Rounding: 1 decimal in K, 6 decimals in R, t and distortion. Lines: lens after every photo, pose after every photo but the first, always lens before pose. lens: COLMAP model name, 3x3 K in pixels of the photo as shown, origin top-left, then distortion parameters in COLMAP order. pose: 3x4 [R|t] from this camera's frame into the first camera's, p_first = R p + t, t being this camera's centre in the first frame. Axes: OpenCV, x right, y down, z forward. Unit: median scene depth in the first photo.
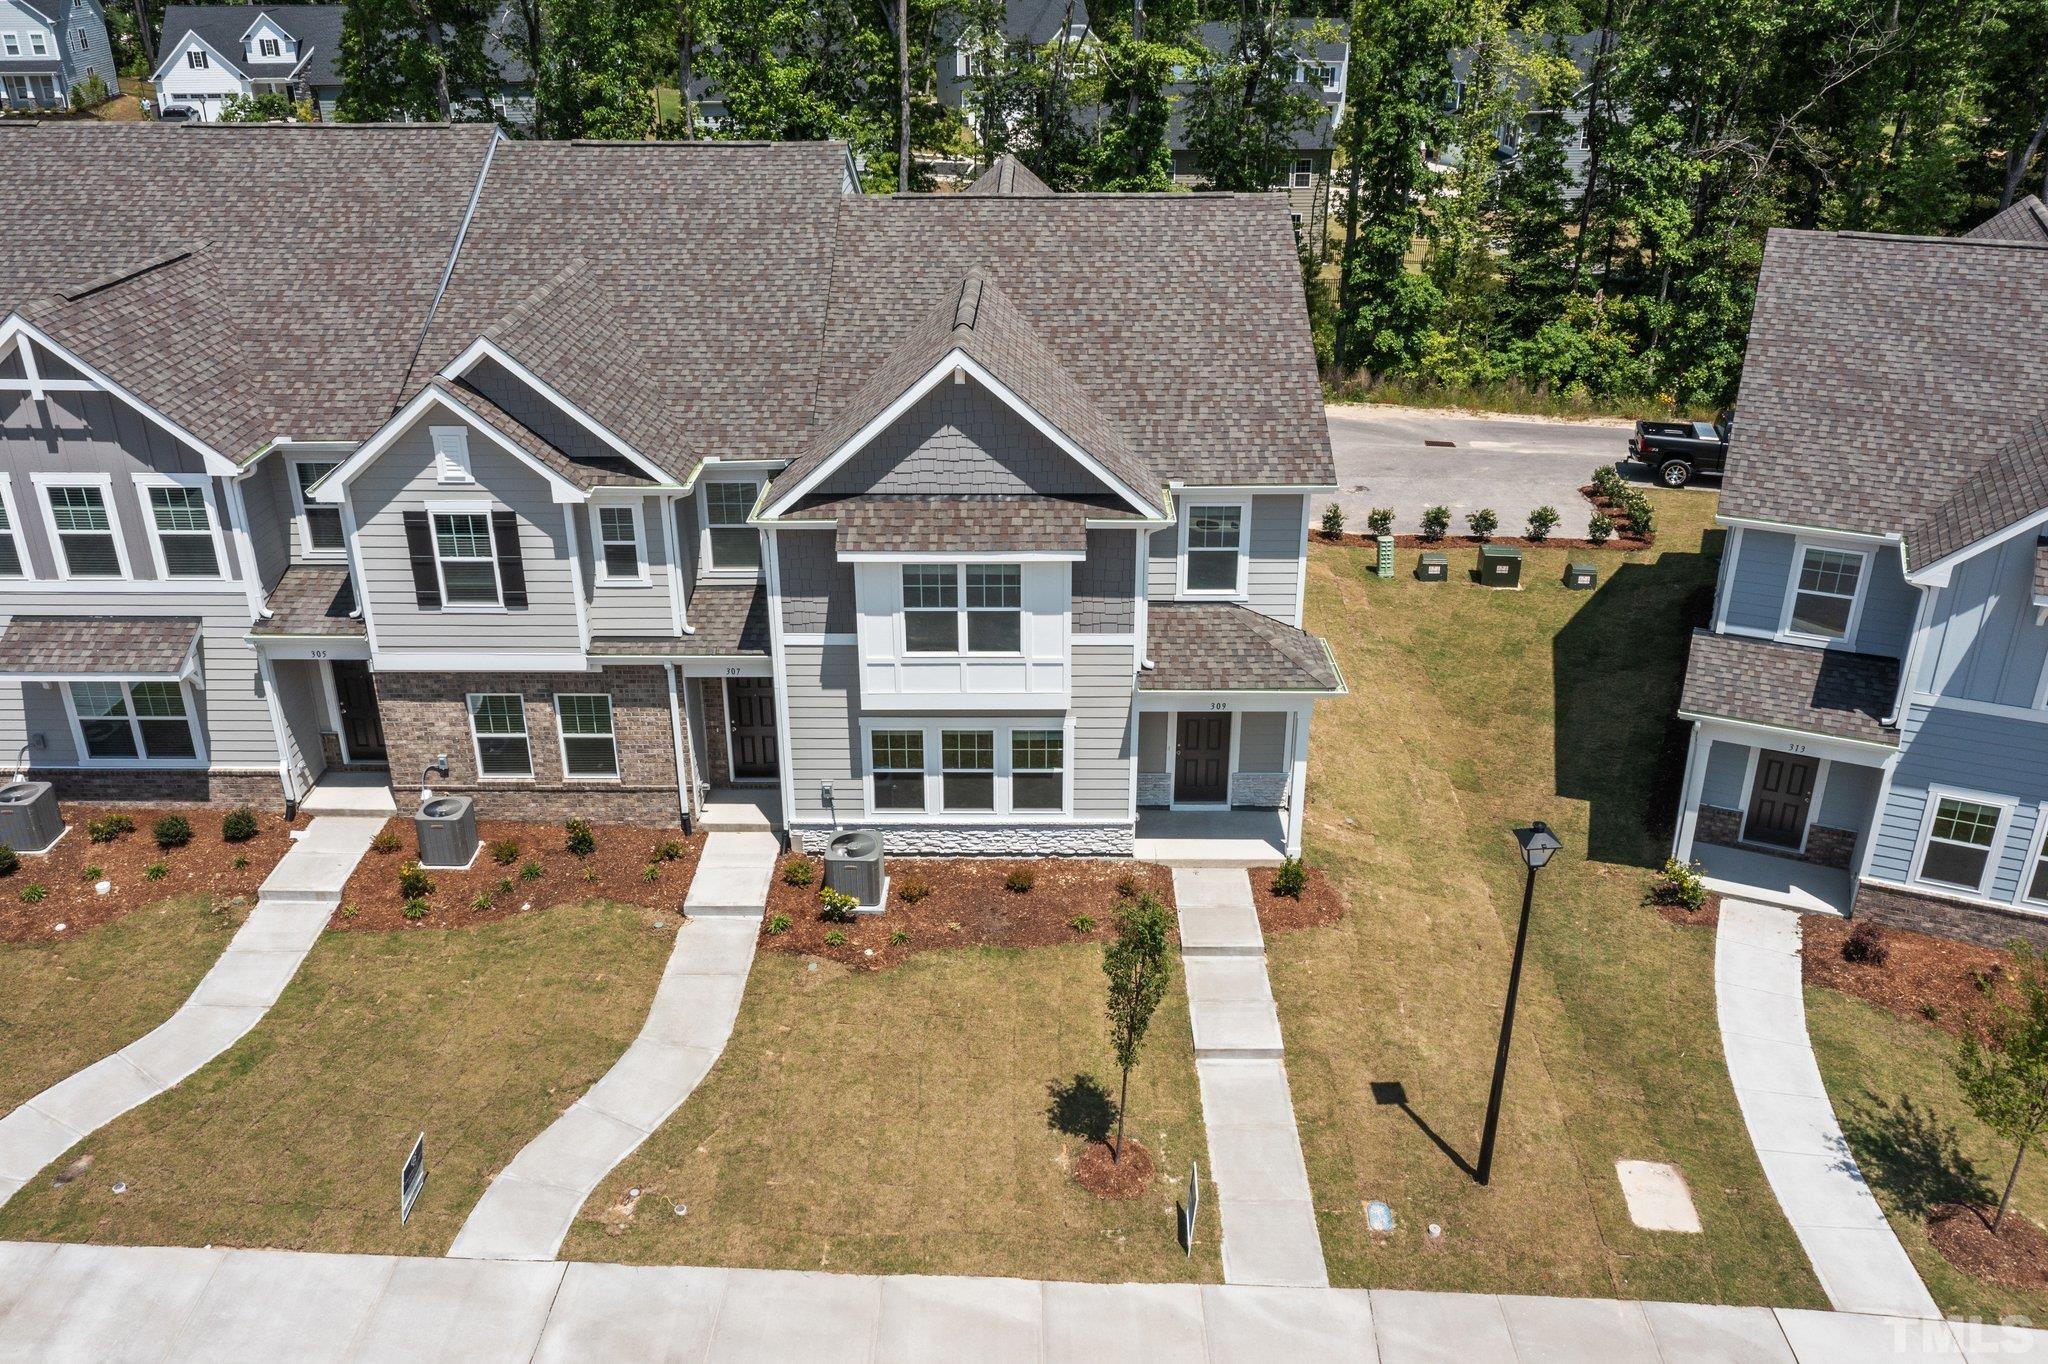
lens RADIAL K [[1630.6, 0, 1031.4], [0, 1630.6, 676.4], [0, 0, 1]] dist [0.003147, 0.014030]
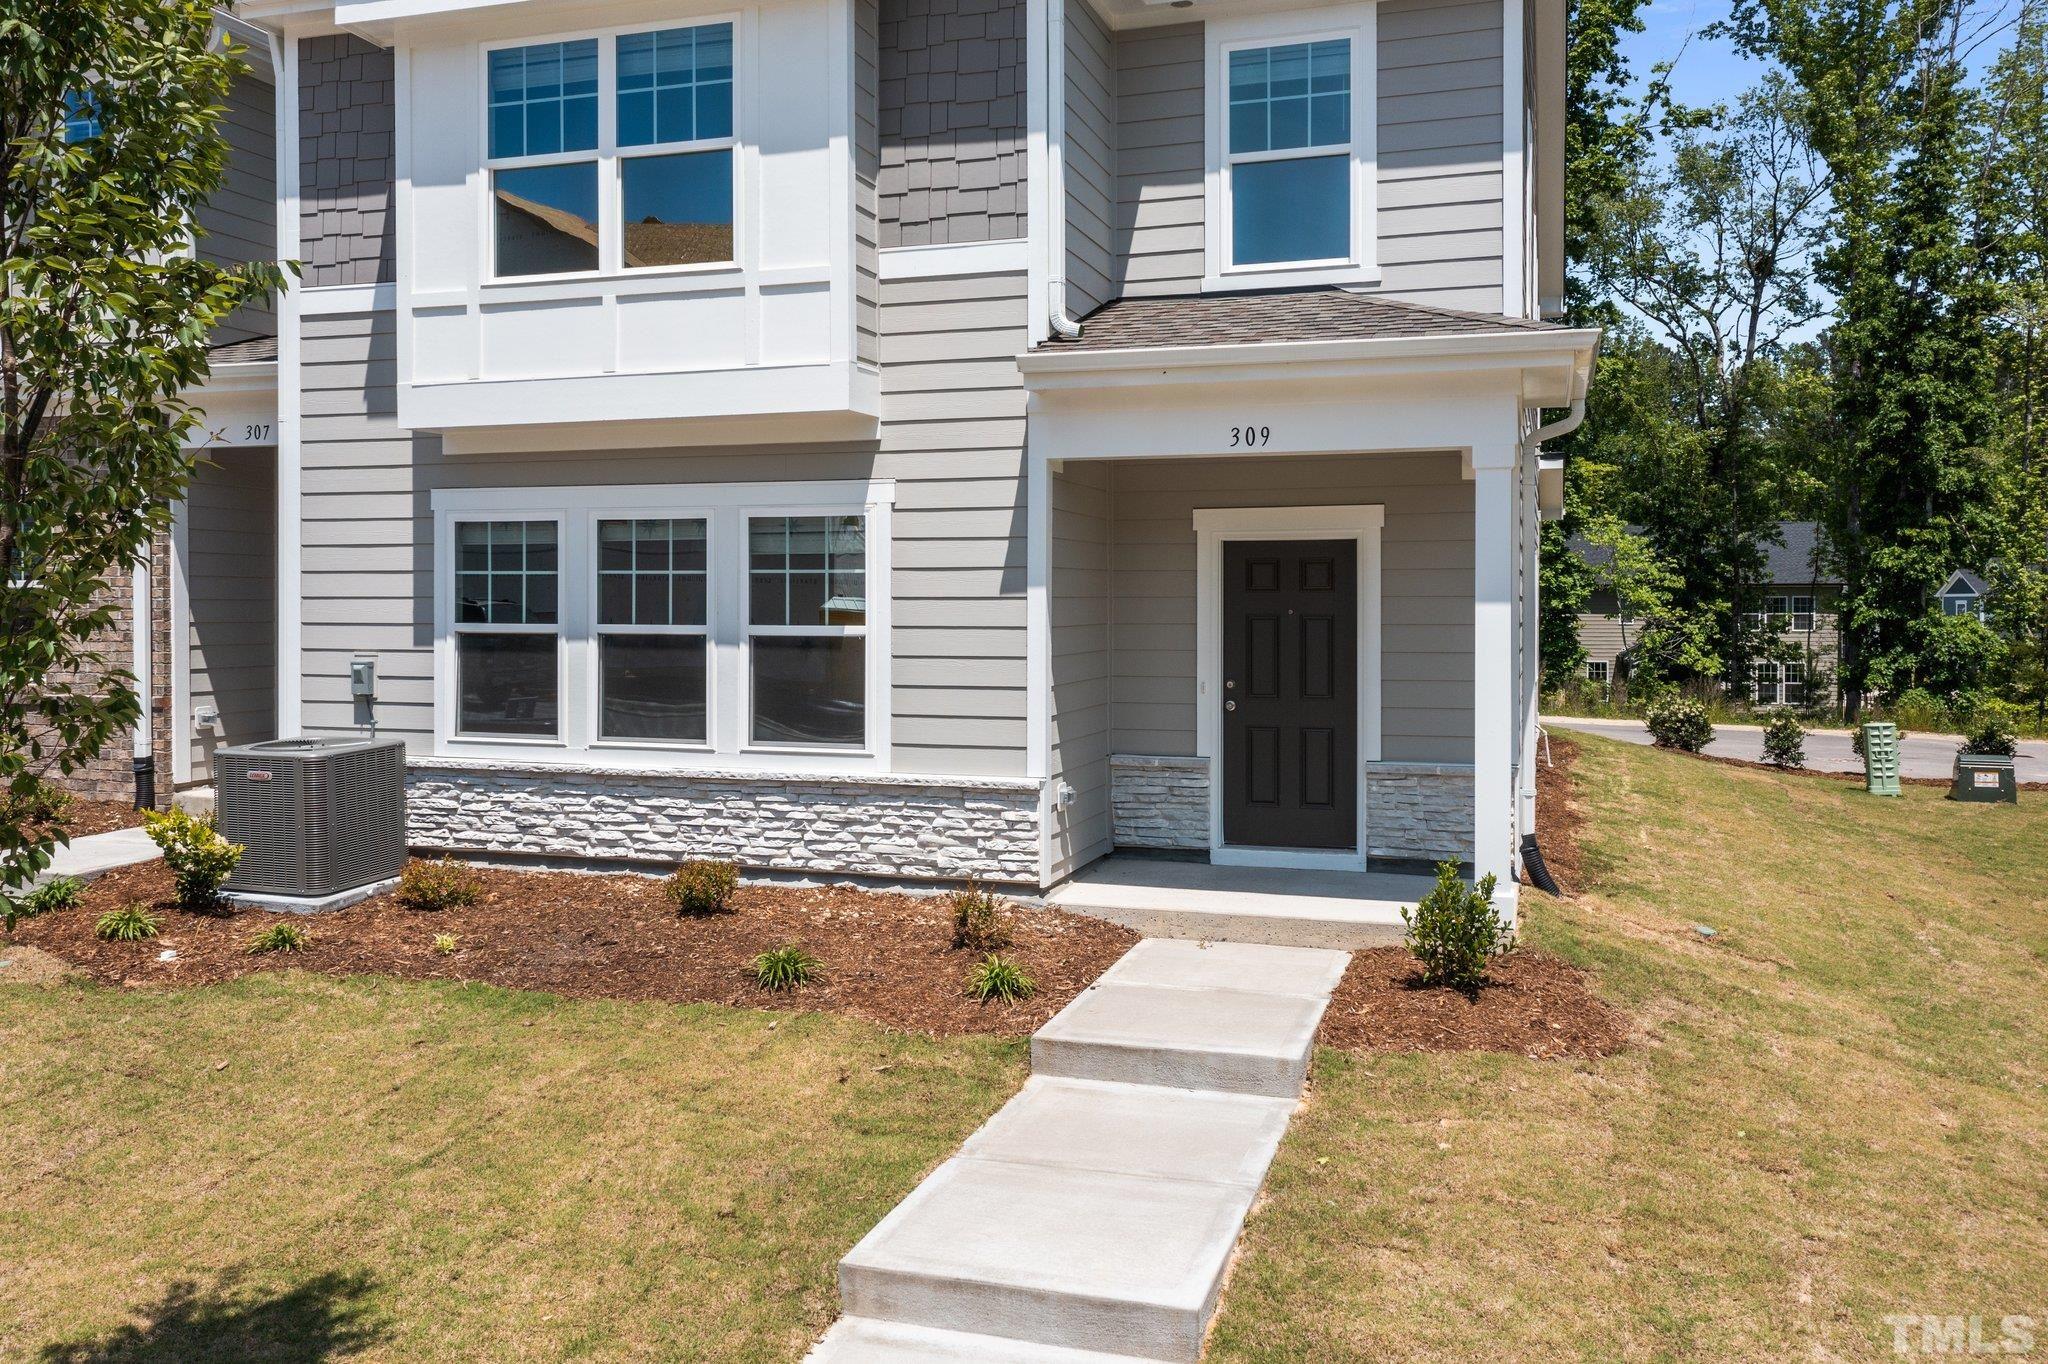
lens RADIAL K [[1655.2, 0, 1026.1], [0, 1655.2, 618.4], [0, 0, 1]] dist [0.005566, 0.003020]
pose [[0.952440, 0.003848, -0.304701, 0.182069], [-0.128241, 0.912122, -0.389342, 0.210472], [0.276426, 0.409900, 0.869236, 0.679441]]
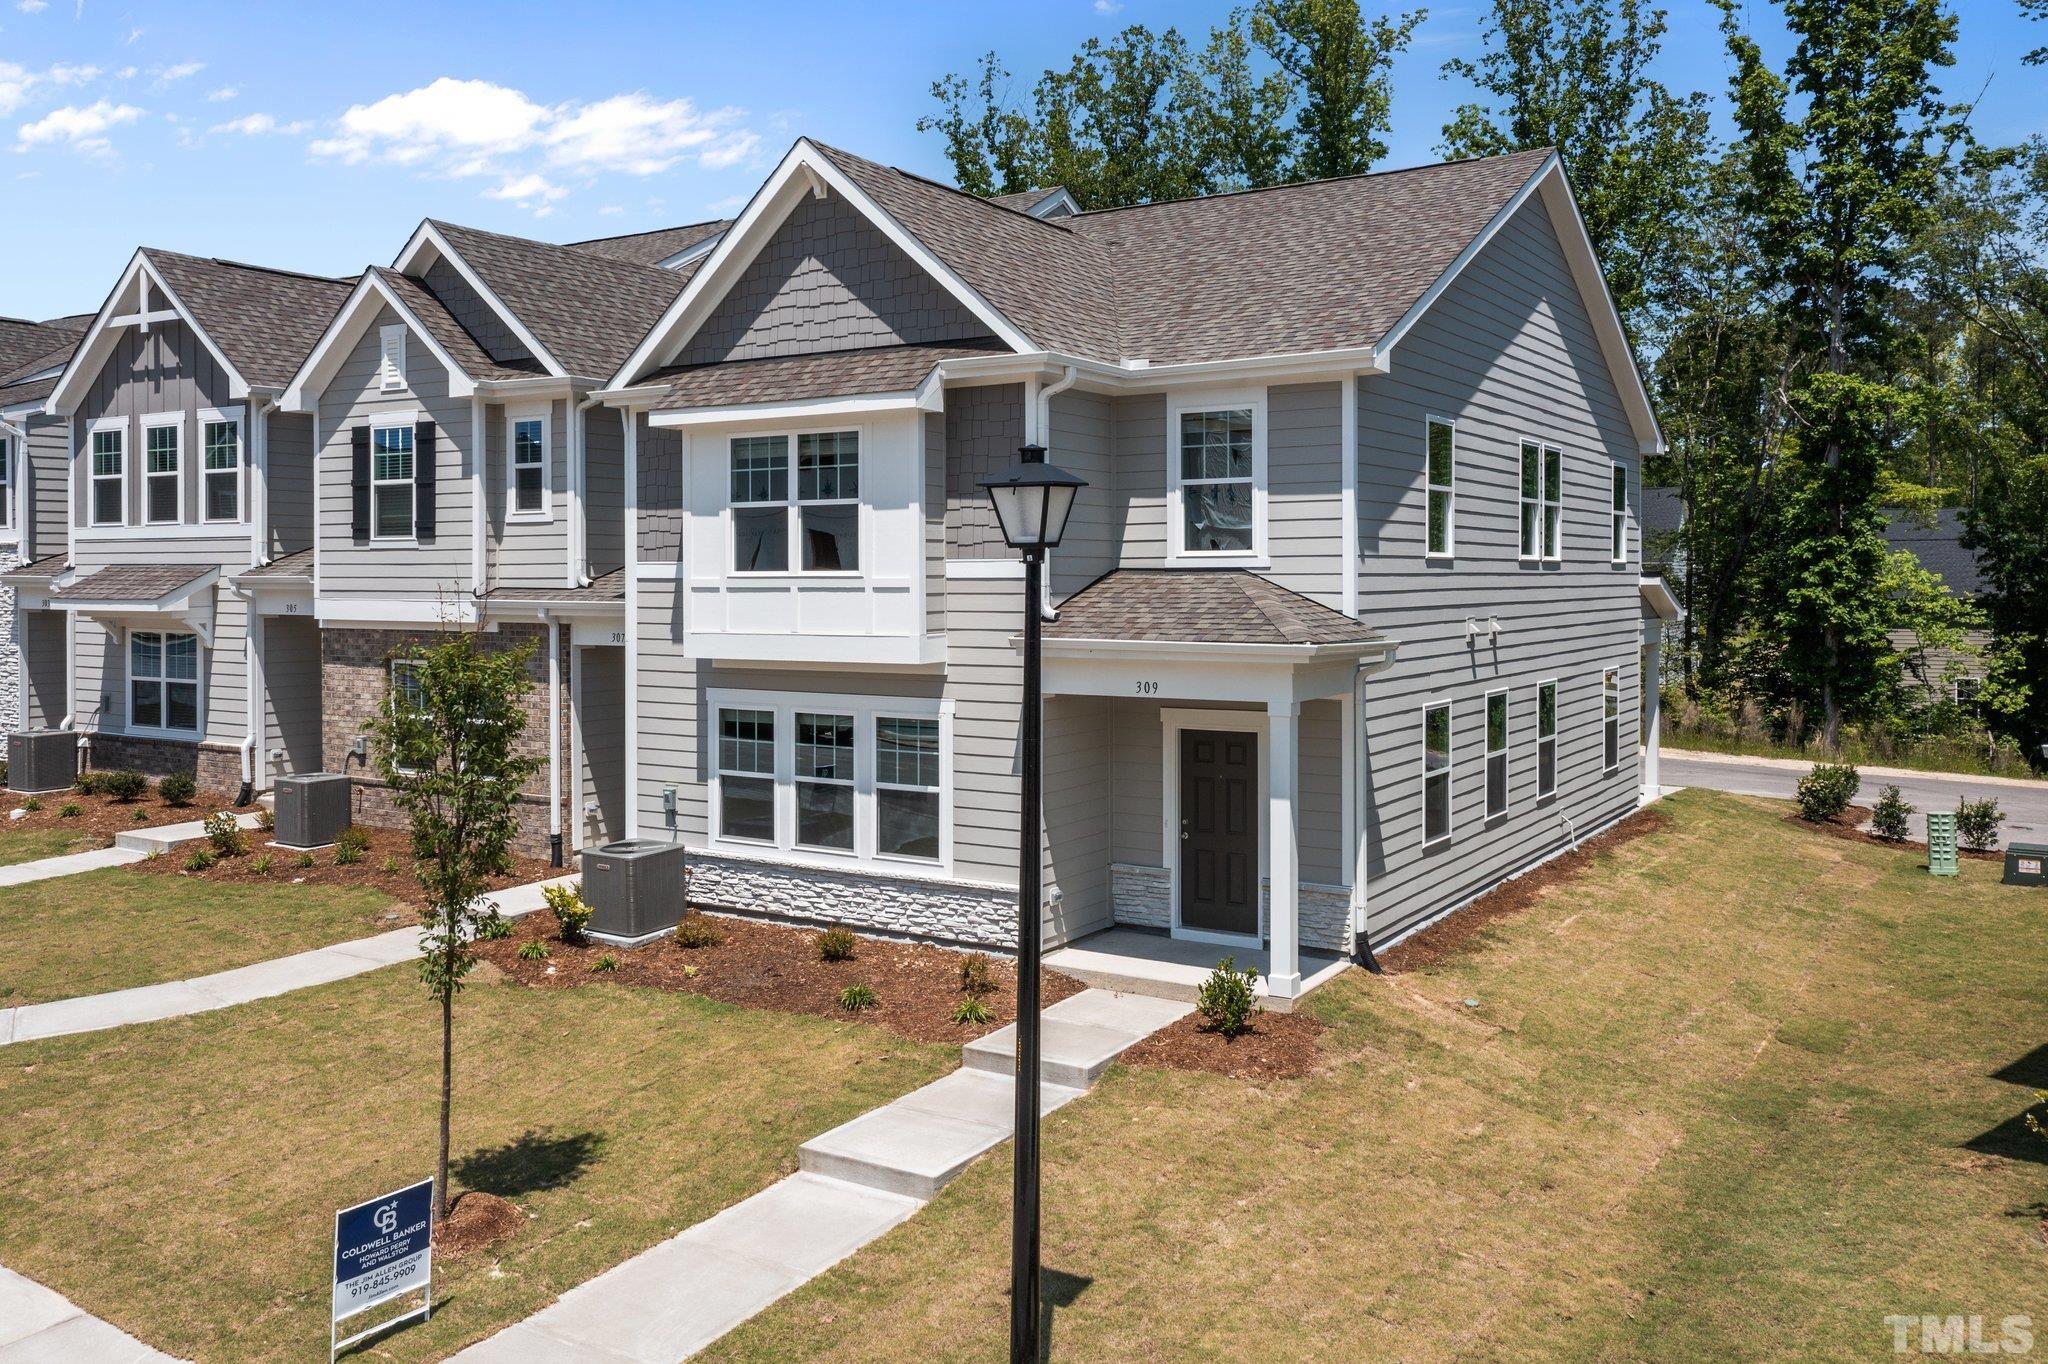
lens RADIAL K [[1664.3, 0, 1025.4], [0, 1664.3, 591.0], [0, 0, 1]] dist [0.008336, 0.006908]
pose [[0.846722, 0.003270, -0.532025, 0.409573], [-0.220786, 0.911972, -0.345777, 0.211824], [0.484061, 0.410240, 0.772908, 0.485156]]
